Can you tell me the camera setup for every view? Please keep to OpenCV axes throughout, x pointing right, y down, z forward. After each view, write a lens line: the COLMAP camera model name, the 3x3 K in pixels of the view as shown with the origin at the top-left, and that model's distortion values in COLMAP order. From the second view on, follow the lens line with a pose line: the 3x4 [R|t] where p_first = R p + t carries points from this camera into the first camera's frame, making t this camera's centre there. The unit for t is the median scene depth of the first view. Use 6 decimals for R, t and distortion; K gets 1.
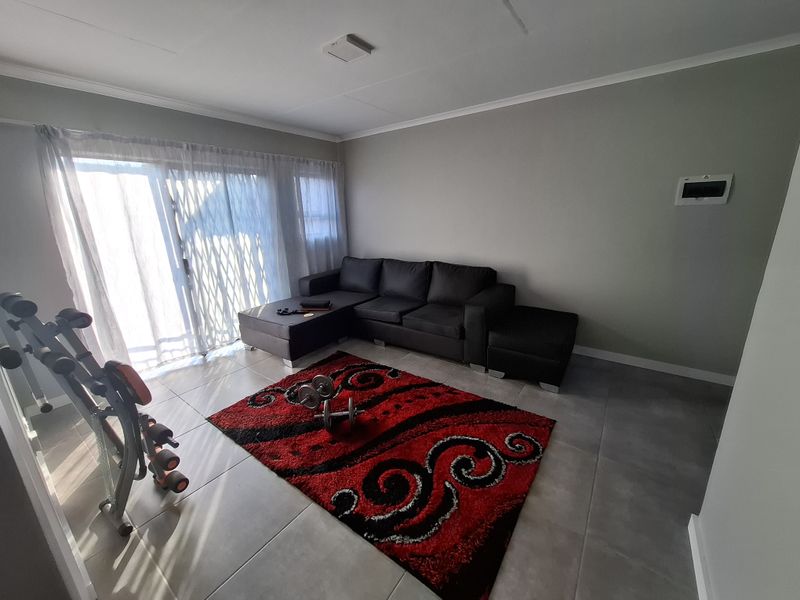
lens RADIAL K [[317.1, 0, 404.0], [0, 317.1, 295.0], [0, 0, 1]] dist [0.001952, 0.000067]
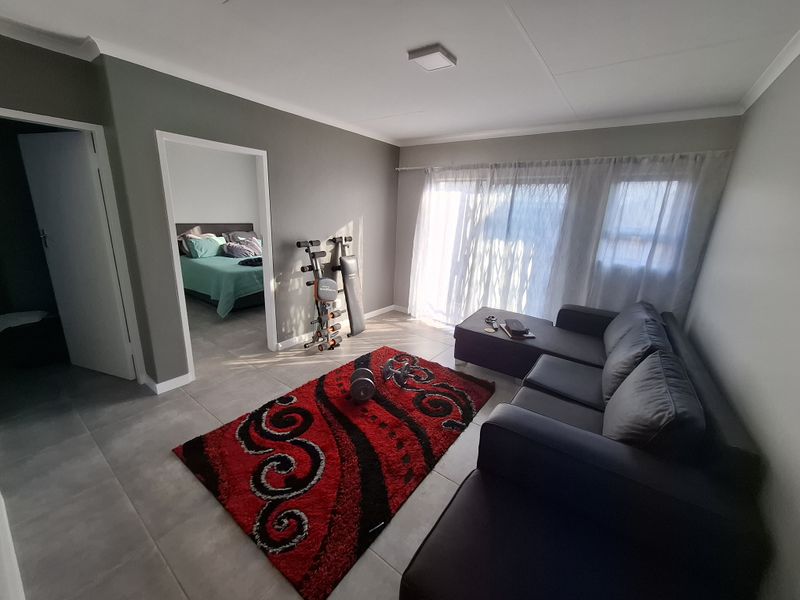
lens RADIAL K [[317.1, 0, 400.4], [0, 317.1, 293.5], [0, 0, 1]] dist [0.001952, 0.000067]
pose [[-0.010233, 0.275859, -0.961144, 0.699918], [-0.304805, 0.914590, 0.265742, -0.249082], [0.952360, 0.295681, 0.074724, 0.763944]]
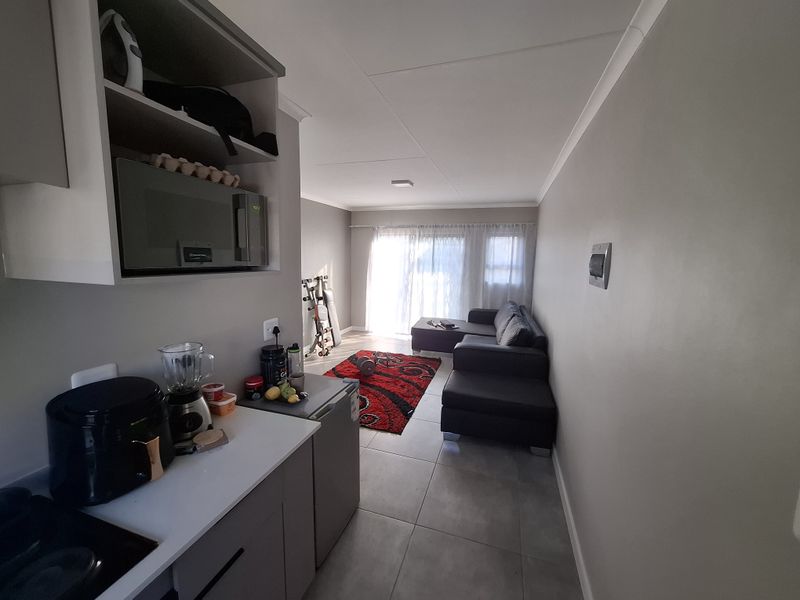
lens RADIAL K [[317.1, 0, 396.6], [0, 317.1, 296.8], [0, 0, 1]] dist [0.001952, 0.000067]
pose [[0.288754, 0.158454, -0.944200, 1.285067], [-0.272084, 0.959127, 0.077750, -0.179209], [0.917928, 0.234451, 0.320065, 0.372186]]
